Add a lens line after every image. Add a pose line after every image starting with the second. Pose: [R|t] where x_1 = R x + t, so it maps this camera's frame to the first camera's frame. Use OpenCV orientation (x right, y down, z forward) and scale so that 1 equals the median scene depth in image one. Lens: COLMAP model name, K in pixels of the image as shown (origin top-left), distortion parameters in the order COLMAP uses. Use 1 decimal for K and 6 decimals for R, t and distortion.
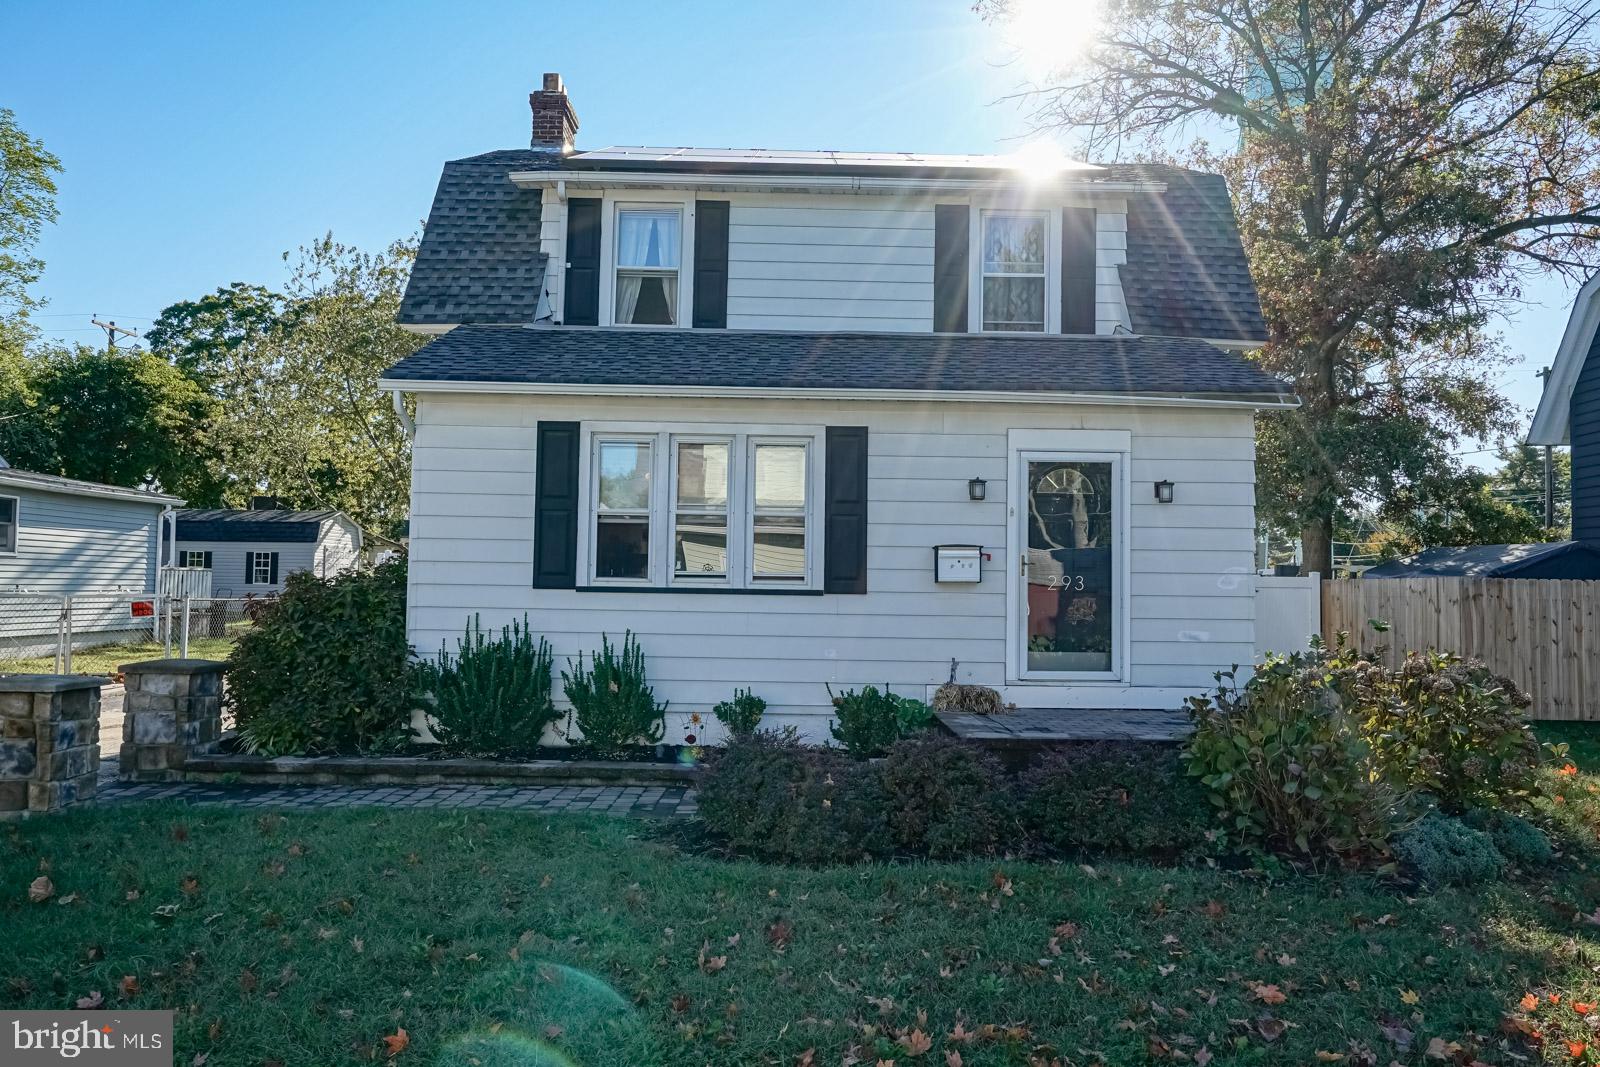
lens RADIAL K [[1137.5, 0, 800.0], [0, 1137.5, 533.5], [0, 0, 1]] dist [0.003556, 0.000773]
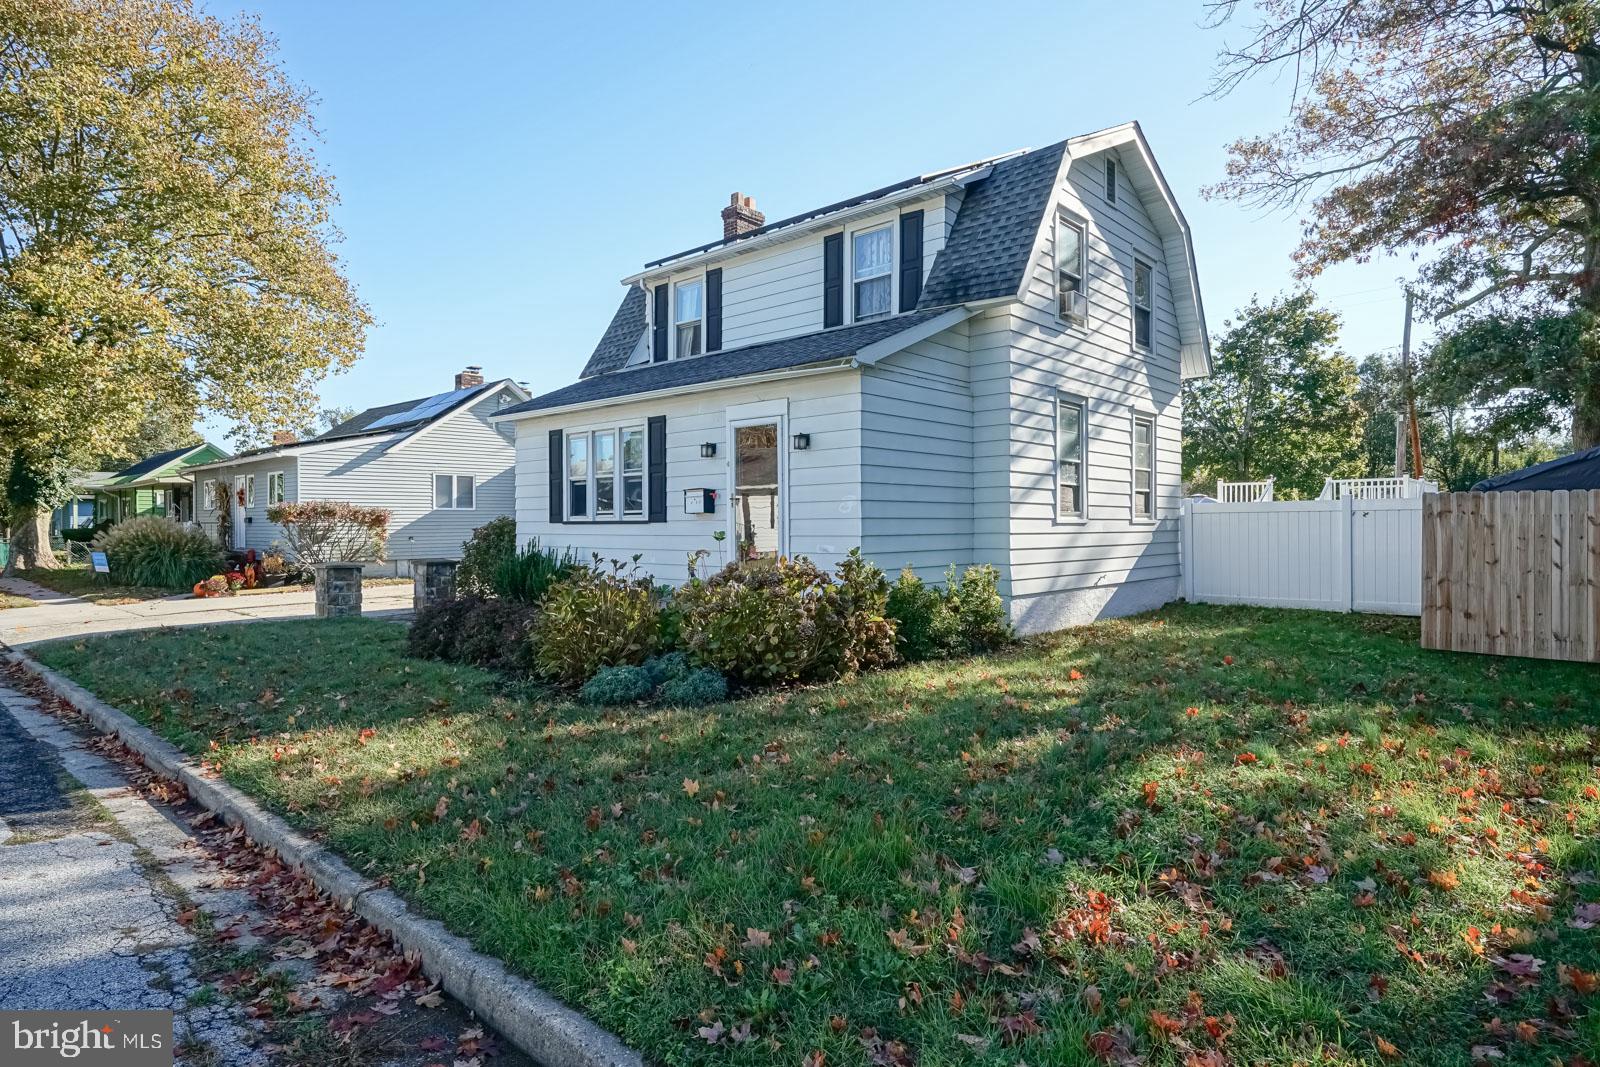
lens RADIAL K [[882.6, 0, 800.0], [0, 882.6, 533.5], [0, 0, 1]] dist [-0.000845, -0.000015]
pose [[0.733880, -0.011504, -0.679181, 0.816161], [0.046725, 0.998343, 0.033578, 0.028937], [0.677670, -0.056377, 0.733202, 0.187143]]
